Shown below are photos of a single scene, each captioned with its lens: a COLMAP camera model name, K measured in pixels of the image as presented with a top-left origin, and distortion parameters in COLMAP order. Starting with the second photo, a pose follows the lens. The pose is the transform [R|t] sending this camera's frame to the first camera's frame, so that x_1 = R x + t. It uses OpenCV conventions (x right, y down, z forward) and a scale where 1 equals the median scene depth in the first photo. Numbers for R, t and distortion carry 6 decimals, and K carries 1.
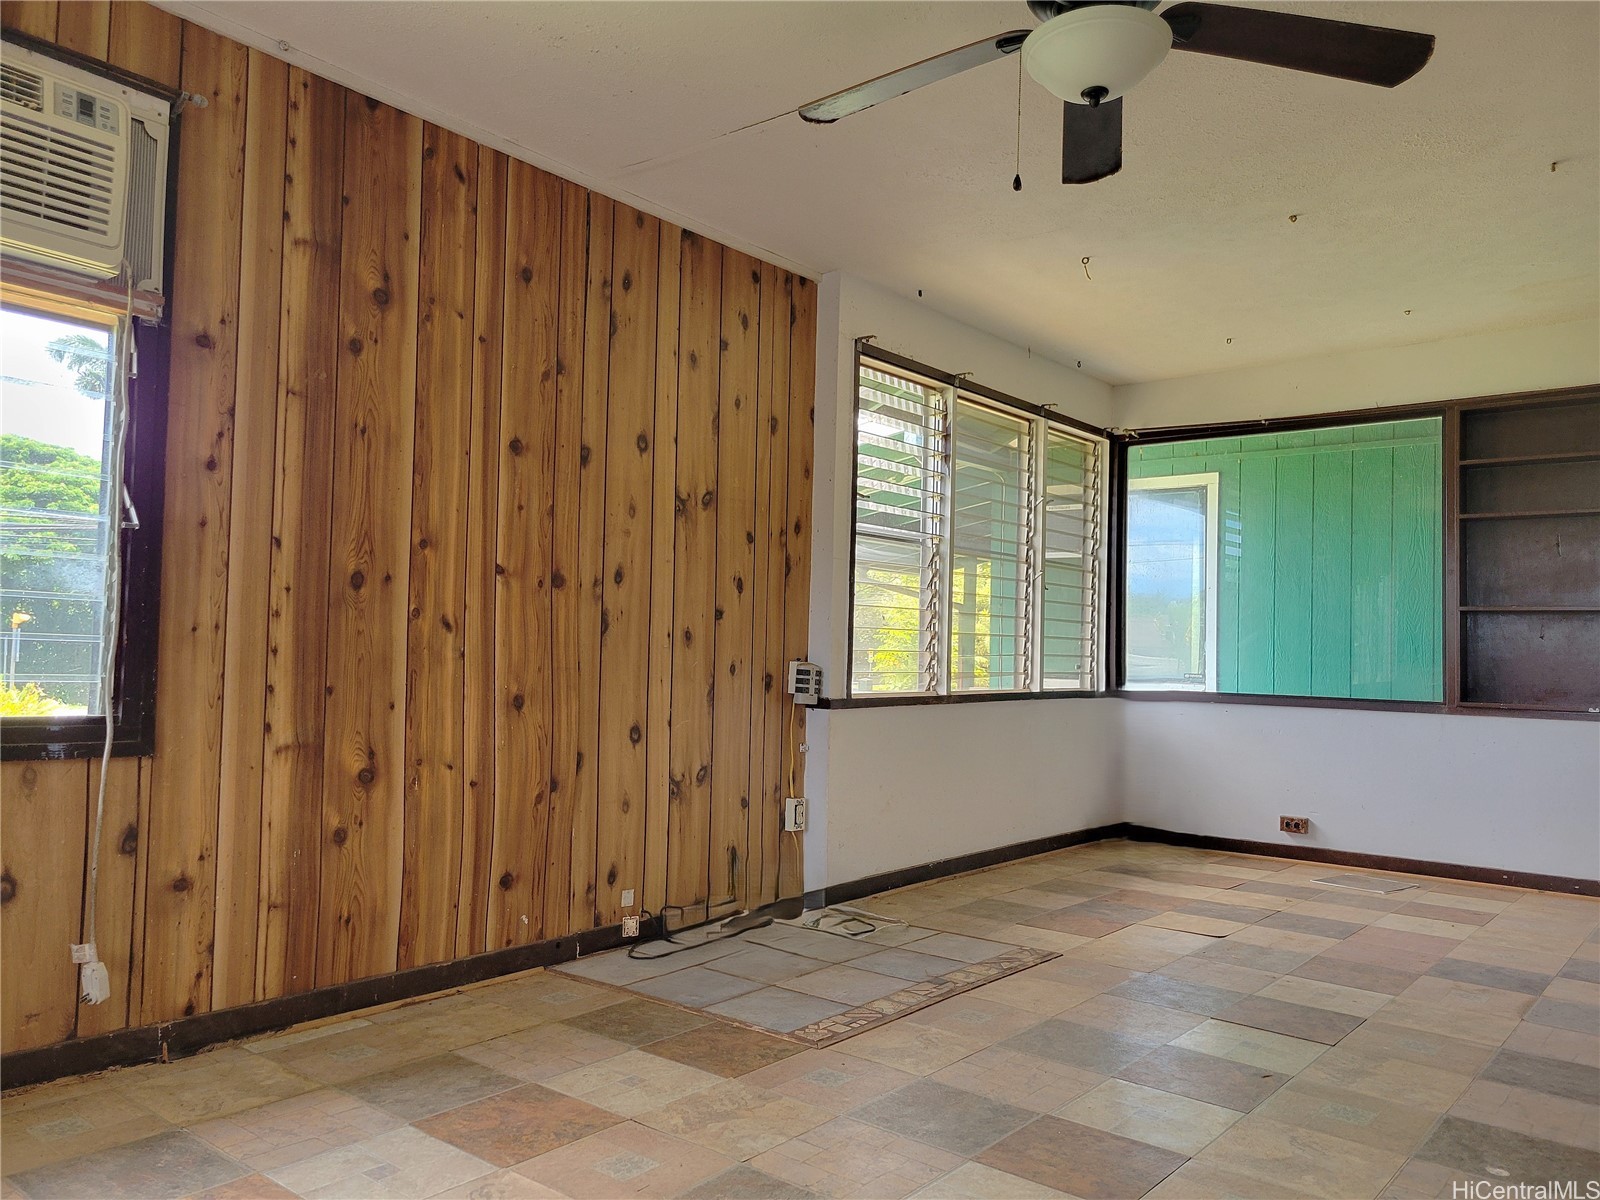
lens RADIAL K [[1206.2, 0, 796.0], [0, 1206.2, 602.2], [0, 0, 1]] dist [0.043411, -0.018937]
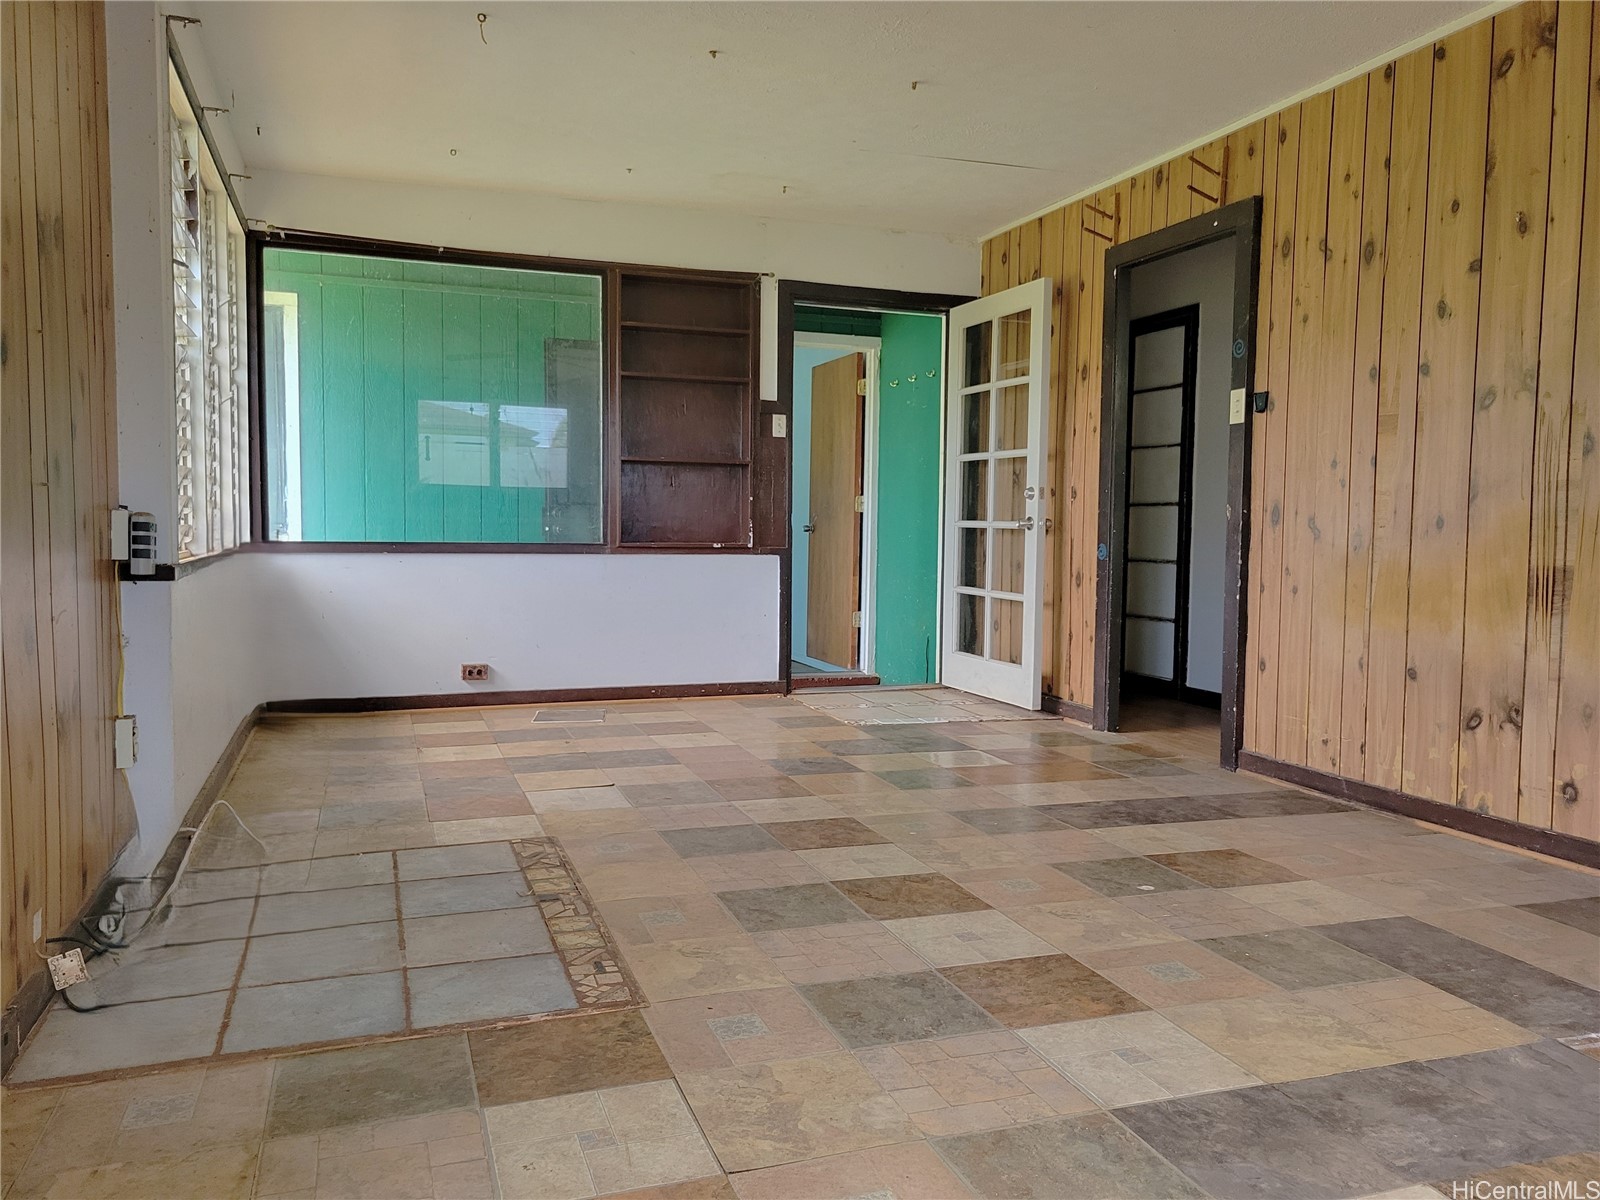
lens RADIAL K [[1206.2, 0, 794.8], [0, 1206.2, 595.6], [0, 0, 1]] dist [0.043411, -0.018937]
pose [[0.517032, -0.068088, 0.853254, -0.492035], [-0.034667, 0.994348, 0.100354, 0.021750], [-0.855264, -0.081466, 0.511749, 0.463508]]
